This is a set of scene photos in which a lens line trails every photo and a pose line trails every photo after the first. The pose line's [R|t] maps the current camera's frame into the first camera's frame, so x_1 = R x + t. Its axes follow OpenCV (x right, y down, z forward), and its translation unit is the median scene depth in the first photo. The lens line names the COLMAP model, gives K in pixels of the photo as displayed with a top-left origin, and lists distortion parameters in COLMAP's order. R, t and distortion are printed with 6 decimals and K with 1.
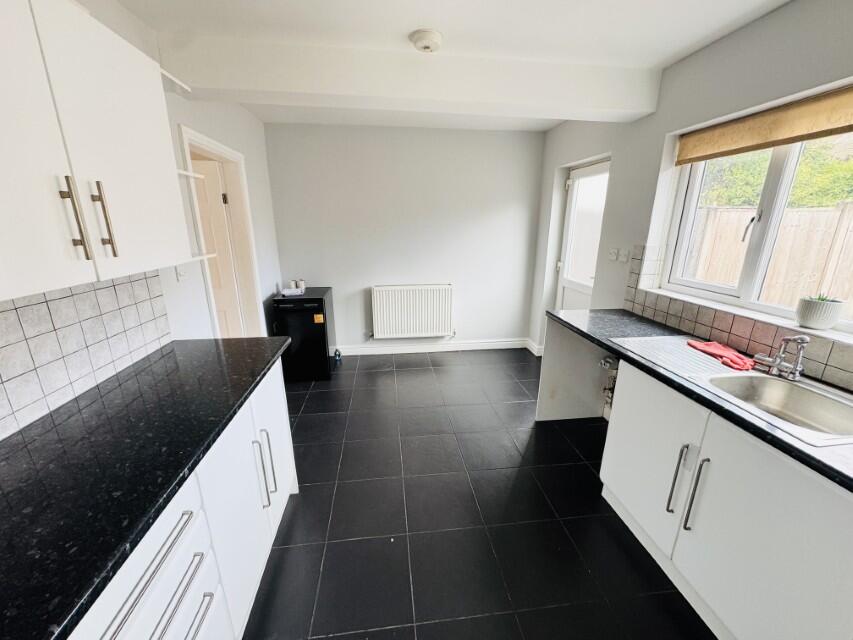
lens RADIAL K [[339.6, 0, 426.9], [0, 339.6, 317.6], [0, 0, 1]] dist [-0.002029, 0.000133]
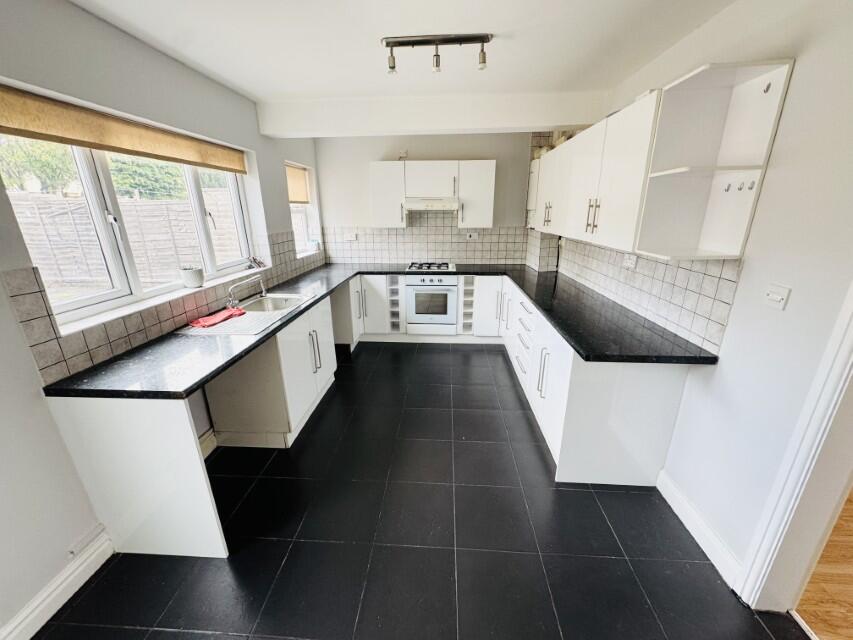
lens RADIAL K [[339.6, 0, 425.4], [0, 339.6, 320.2], [0, 0, 1]] dist [-0.002029, 0.000133]
pose [[-0.982753, -0.051060, 0.177737, -0.163976], [0.056607, 0.831929, 0.551987, -0.553337], [-0.176048, 0.552528, -0.814690, 1.852495]]
